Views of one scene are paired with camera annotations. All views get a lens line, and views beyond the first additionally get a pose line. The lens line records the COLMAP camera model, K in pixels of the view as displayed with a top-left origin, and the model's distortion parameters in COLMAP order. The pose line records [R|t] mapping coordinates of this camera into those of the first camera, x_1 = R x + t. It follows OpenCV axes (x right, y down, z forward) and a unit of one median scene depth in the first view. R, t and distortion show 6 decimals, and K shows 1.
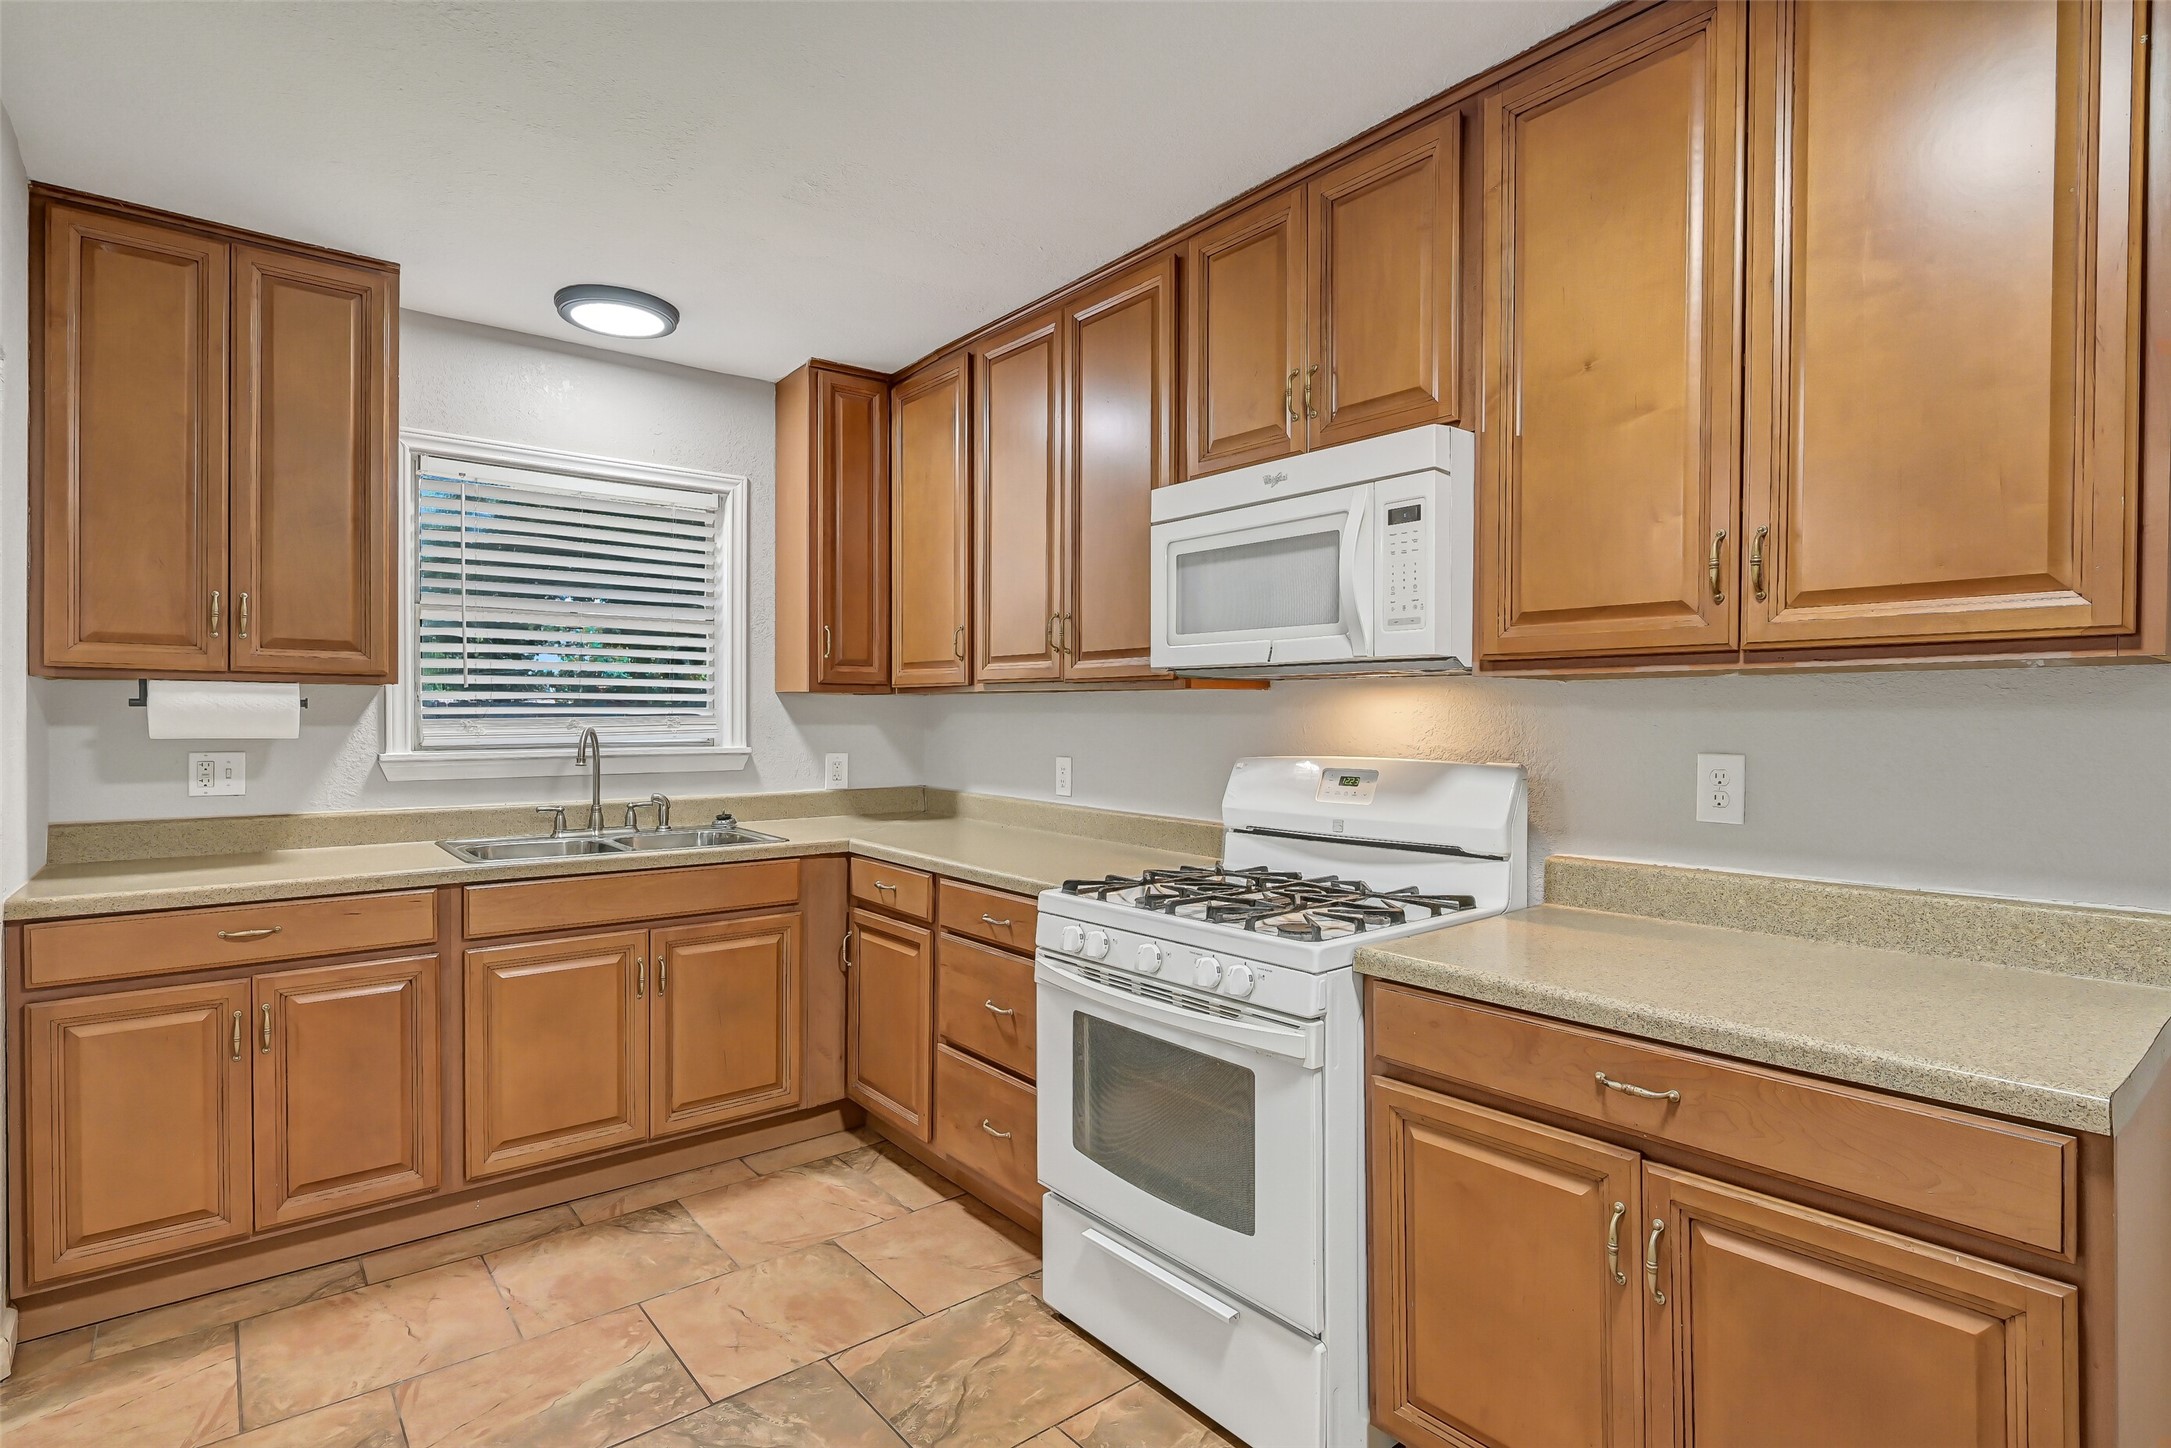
lens RADIAL K [[1084.1, 0, 1085.9], [0, 1084.1, 727.3], [0, 0, 1]] dist [-0.001897, -0.000502]
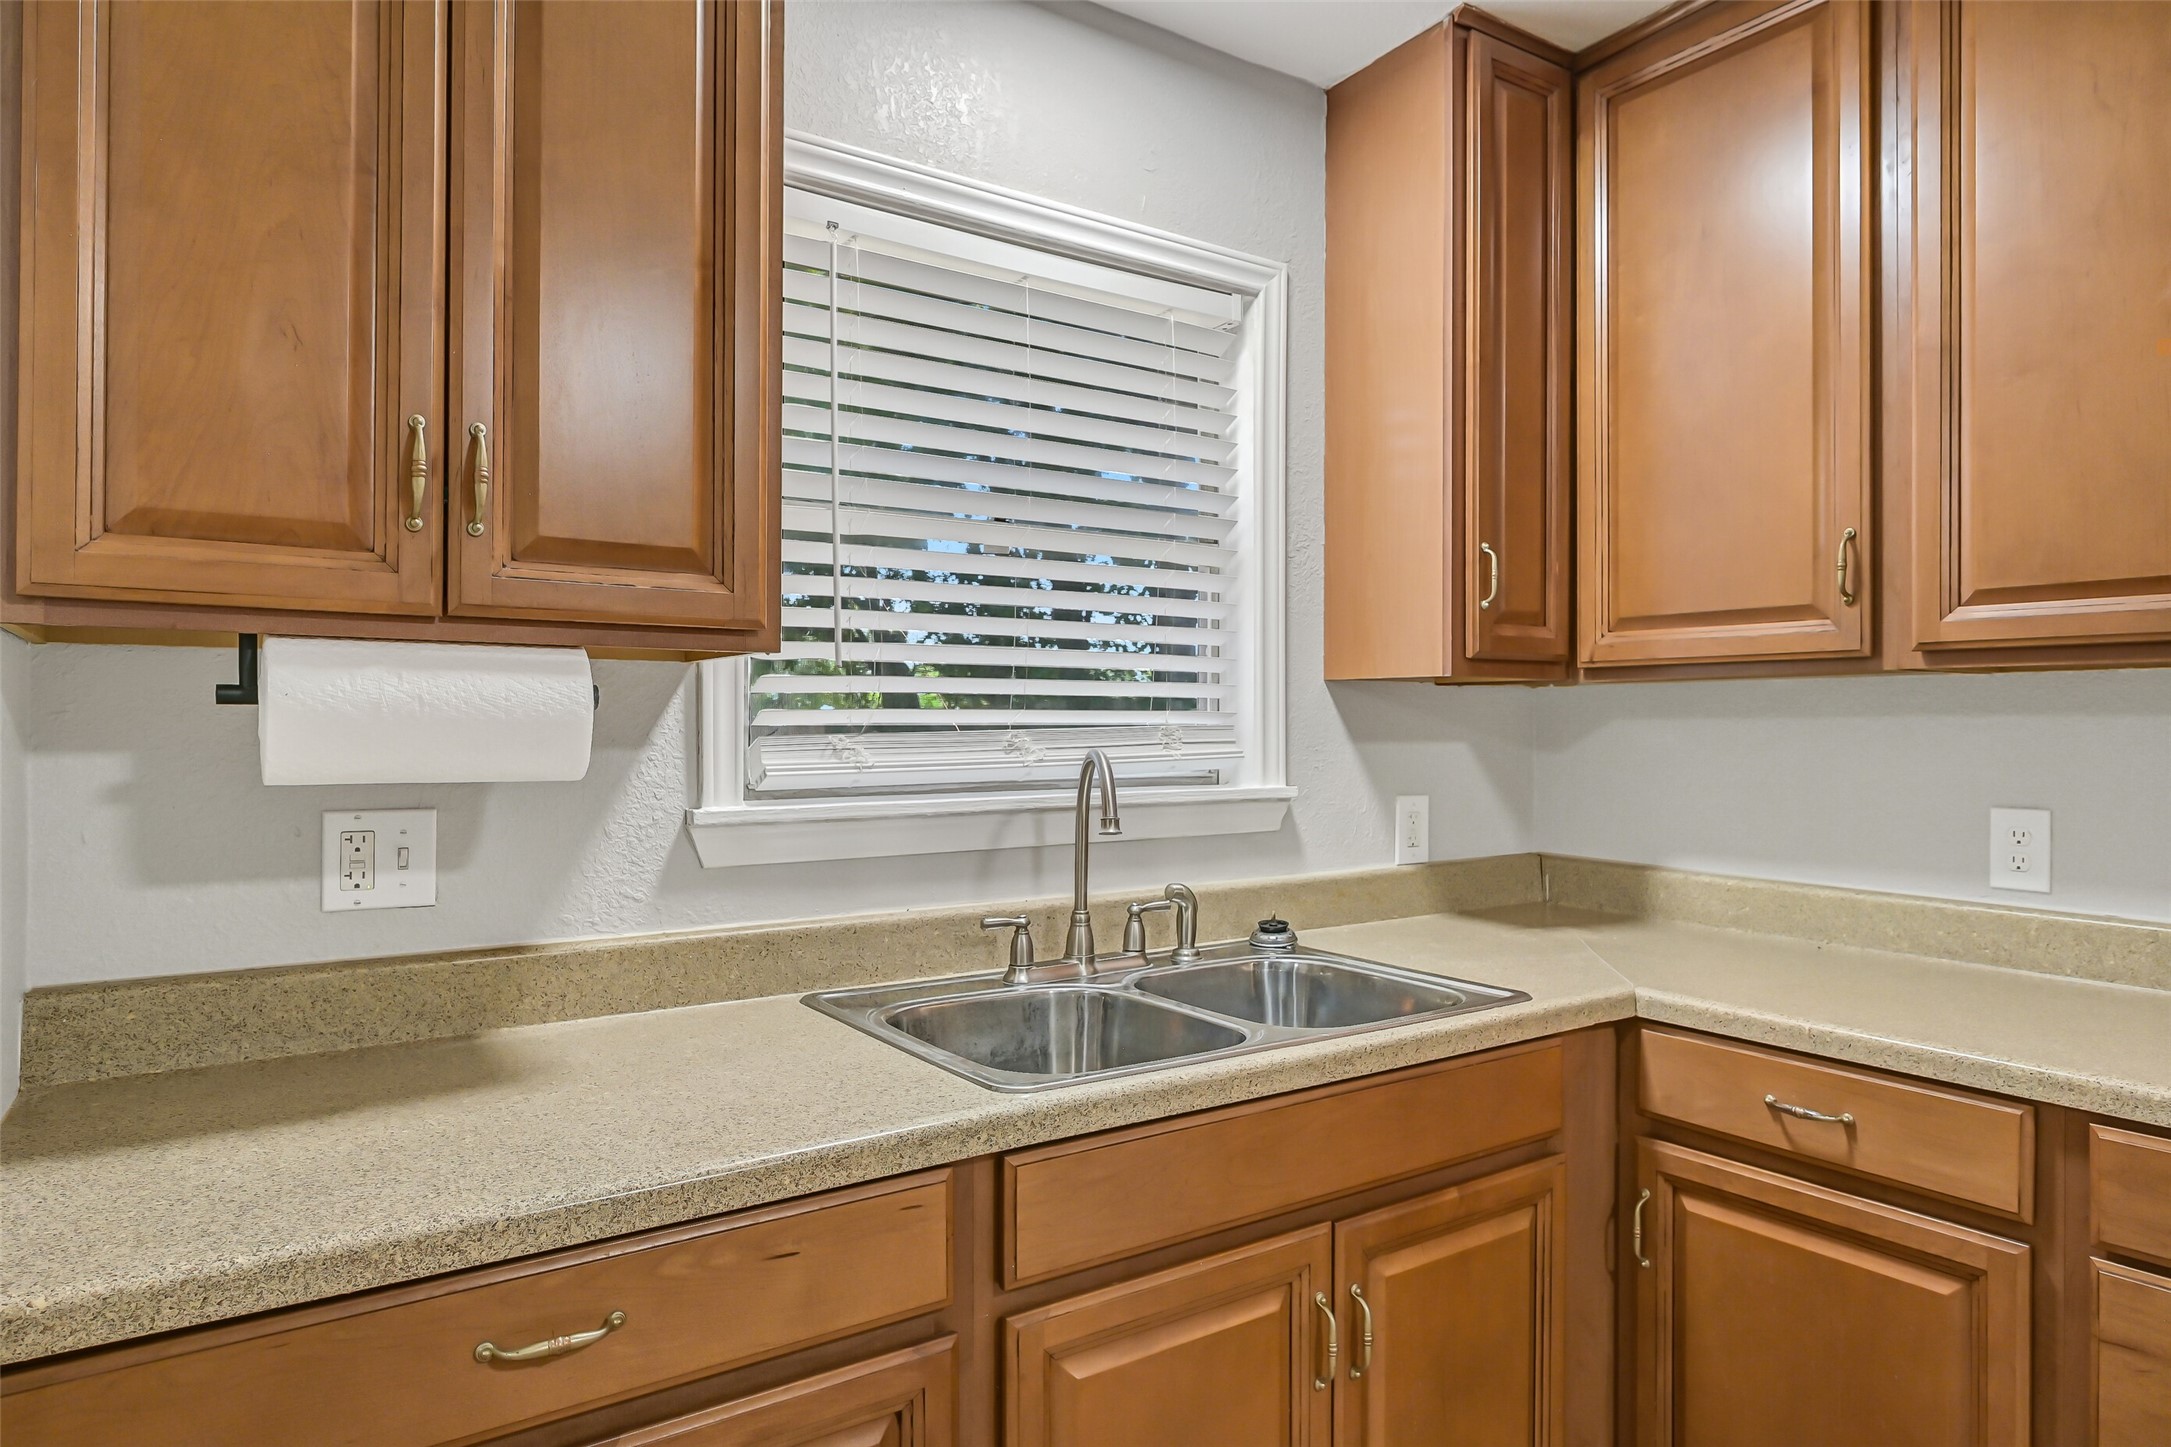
lens RADIAL K [[1305.5, 0, 1085.5], [0, 1305.5, 723.5], [0, 0, 1]] dist [-0.002627, -0.001533]
pose [[0.996760, -0.004690, -0.080291, -0.492363], [0.003477, 0.999878, -0.015242, -0.003415], [0.080353, 0.014913, 0.996655, 0.512276]]
